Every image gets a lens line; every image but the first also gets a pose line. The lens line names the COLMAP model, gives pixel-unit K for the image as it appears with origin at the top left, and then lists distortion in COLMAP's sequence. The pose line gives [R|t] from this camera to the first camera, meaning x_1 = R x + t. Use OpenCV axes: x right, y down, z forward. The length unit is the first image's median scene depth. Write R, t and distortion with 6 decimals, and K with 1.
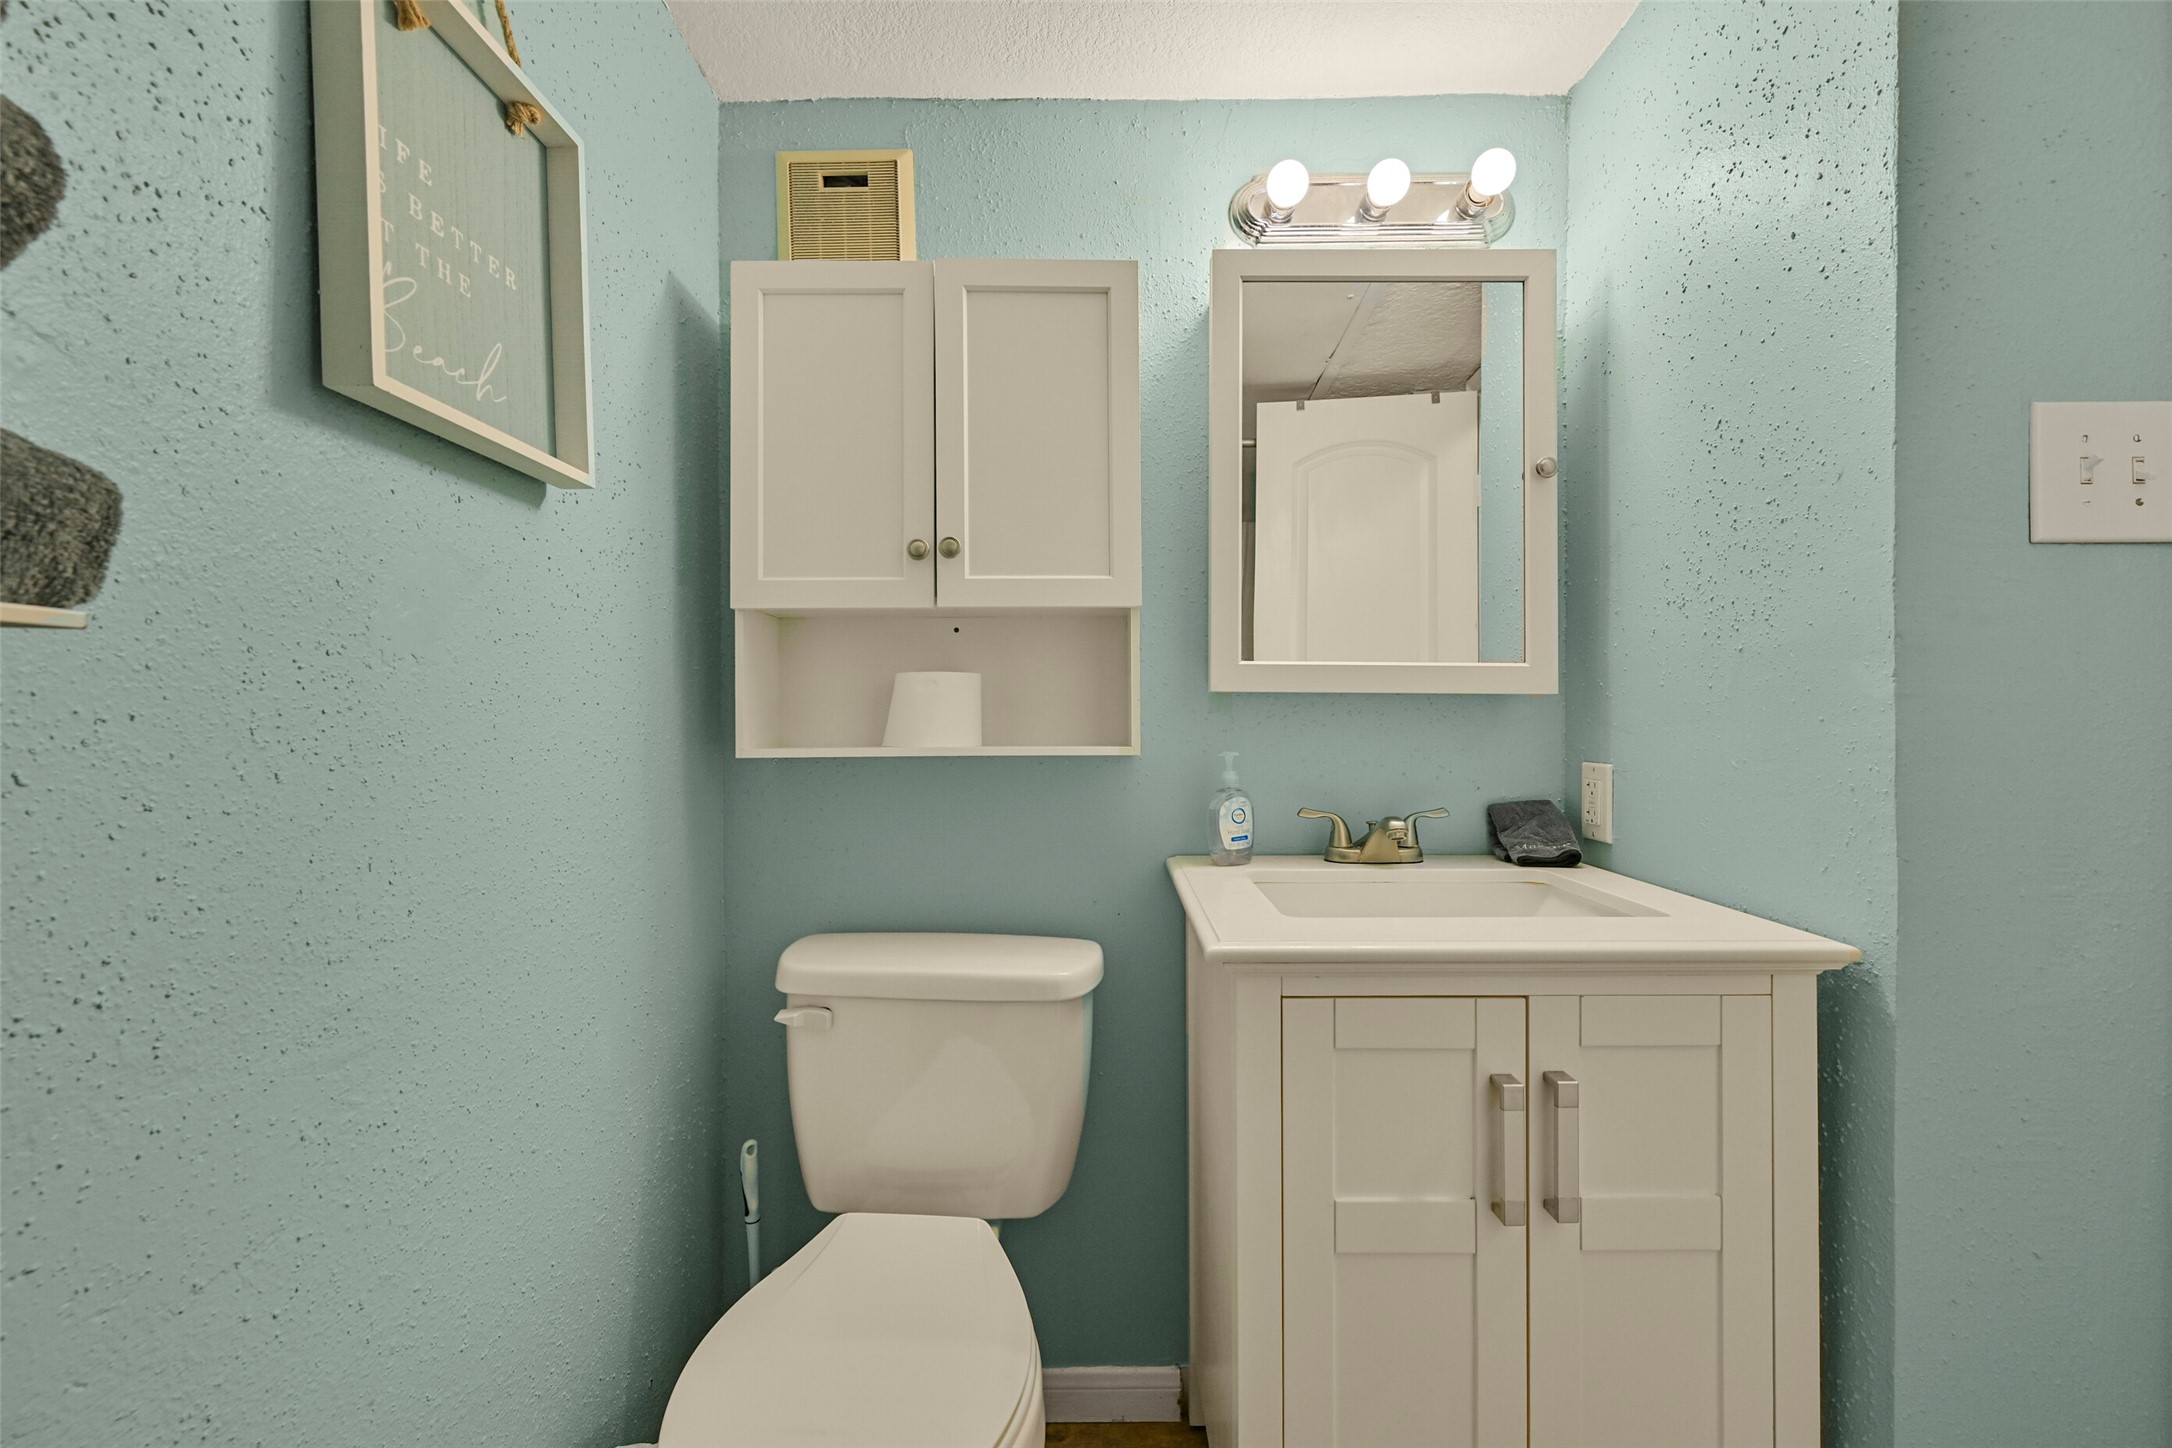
lens RADIAL K [[866.1, 0, 1086.9], [0, 866.1, 726.6], [0, 0, 1]] dist [-0.000716, 0.000449]
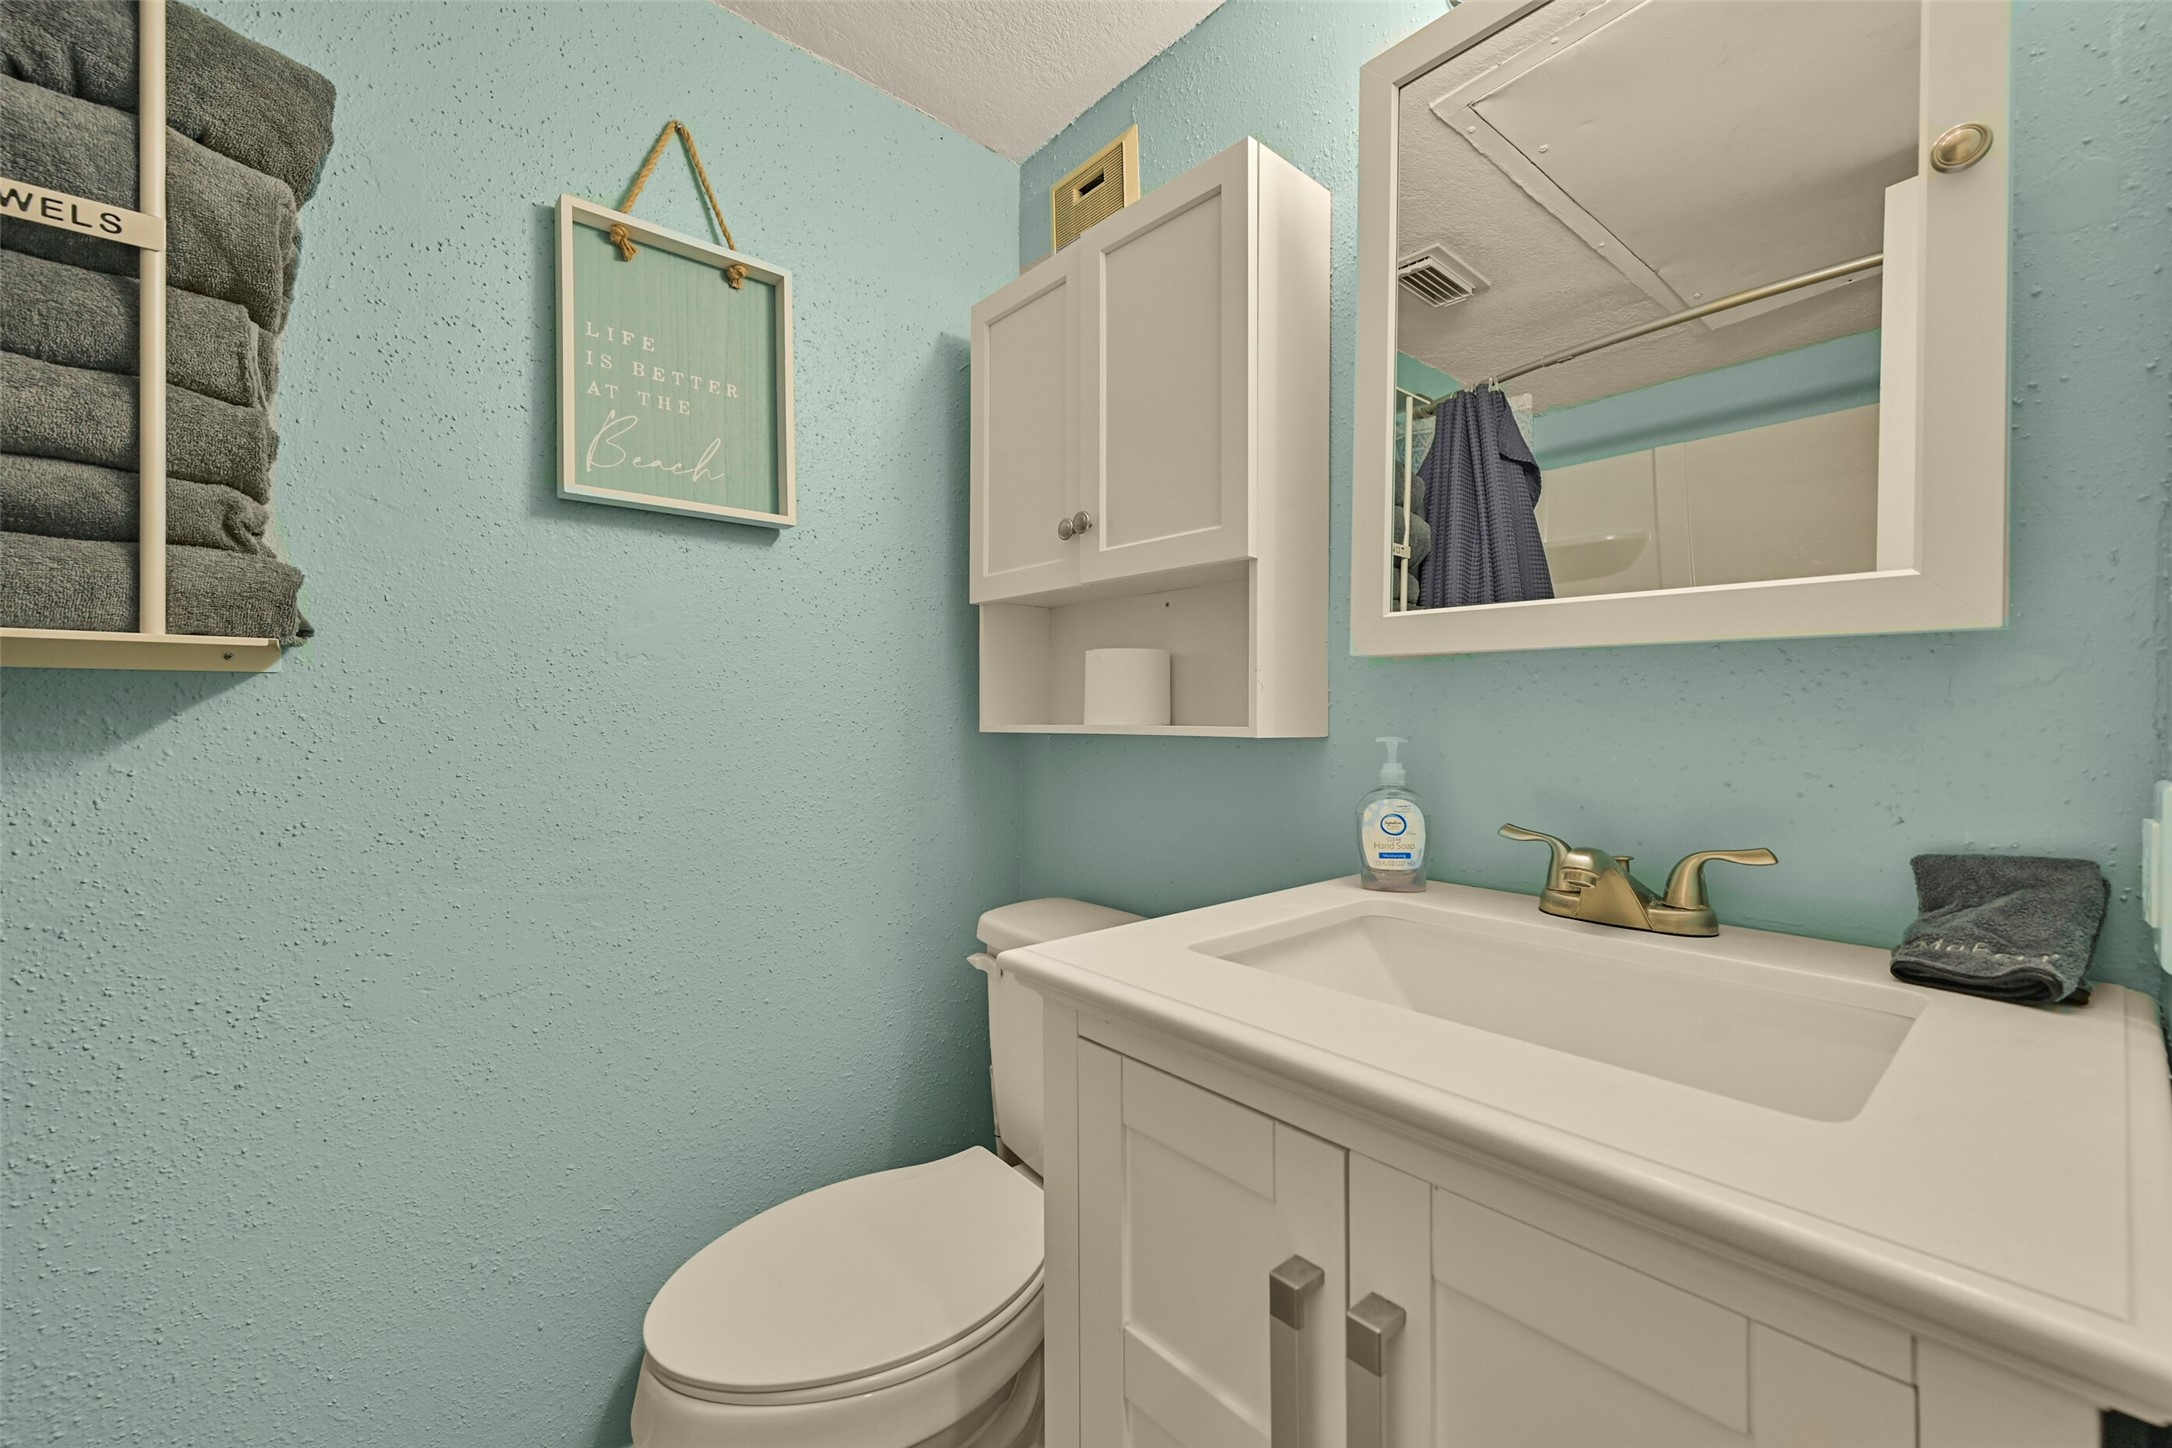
lens RADIAL K [[866.1, 0, 1084.1], [0, 866.1, 722.7], [0, 0, 1]] dist [-0.000716, 0.000449]
pose [[0.670047, 0.011154, -0.742235, 0.767149], [-0.007753, 0.999938, 0.008027, 0.018857], [0.742278, 0.000376, 0.670091, 0.445925]]
